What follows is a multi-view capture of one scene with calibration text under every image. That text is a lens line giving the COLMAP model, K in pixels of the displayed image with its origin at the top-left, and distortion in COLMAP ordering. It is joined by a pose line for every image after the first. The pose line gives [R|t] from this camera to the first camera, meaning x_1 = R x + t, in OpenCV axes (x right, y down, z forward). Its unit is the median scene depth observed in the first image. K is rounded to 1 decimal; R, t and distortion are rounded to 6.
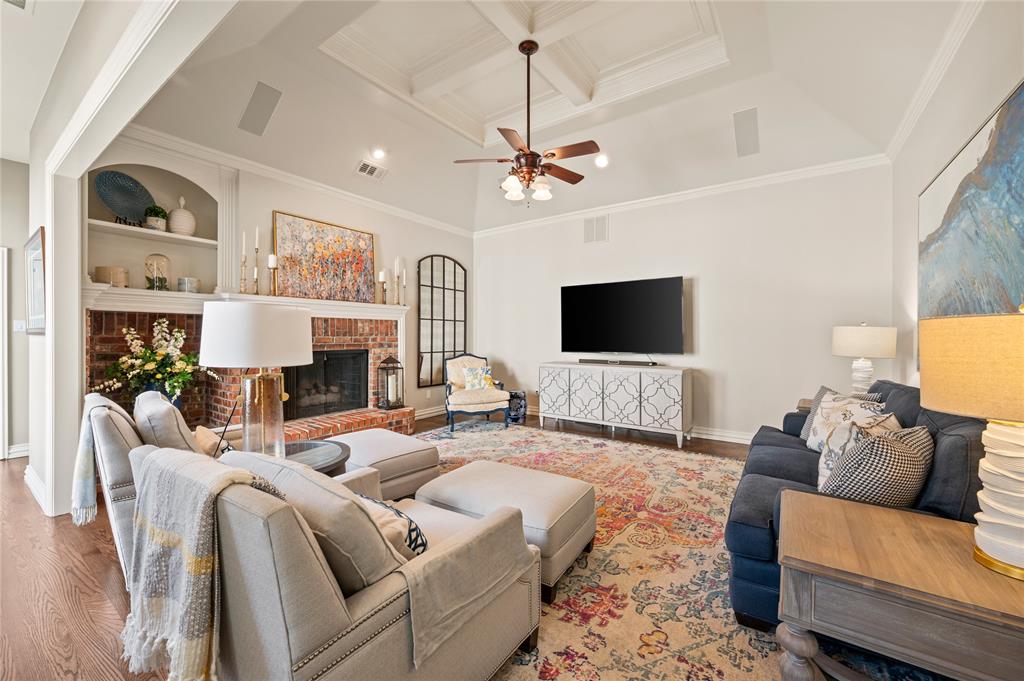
lens RADIAL K [[407.6, 0, 513.0], [0, 407.6, 336.4], [0, 0, 1]] dist [-0.000863, -0.000335]
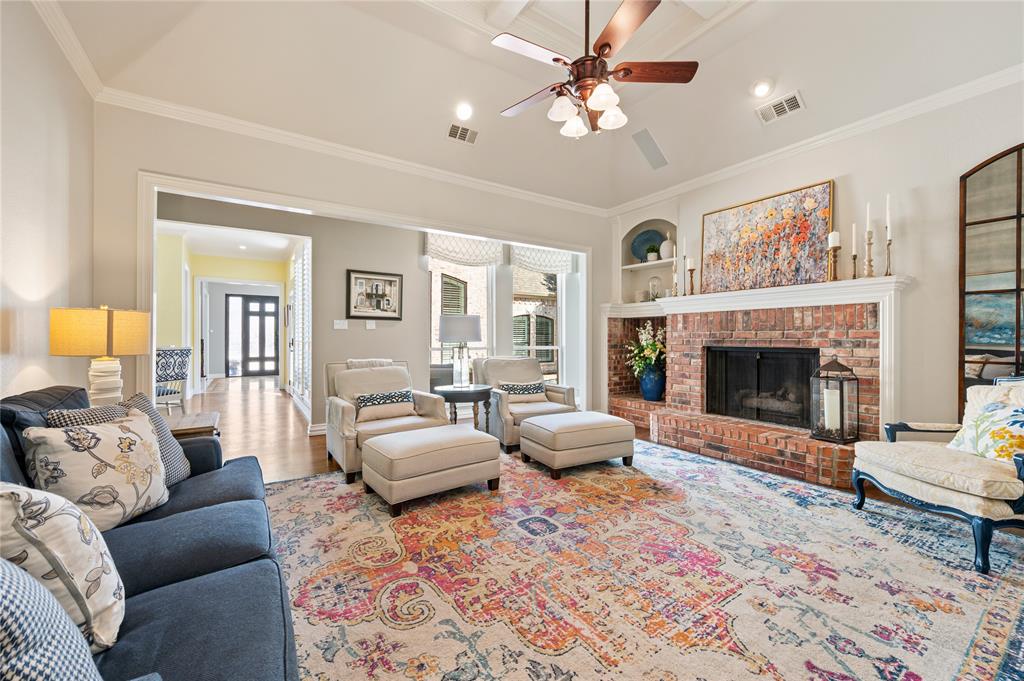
lens RADIAL K [[407.6, 0, 512.0], [0, 407.6, 337.8], [0, 0, 1]] dist [-0.000863, -0.000335]
pose [[-0.372239, -0.003856, -0.928129, 0.665604], [-0.005998, 0.999980, -0.001749, 0.023379], [0.928117, 0.004916, -0.372255, 1.035939]]
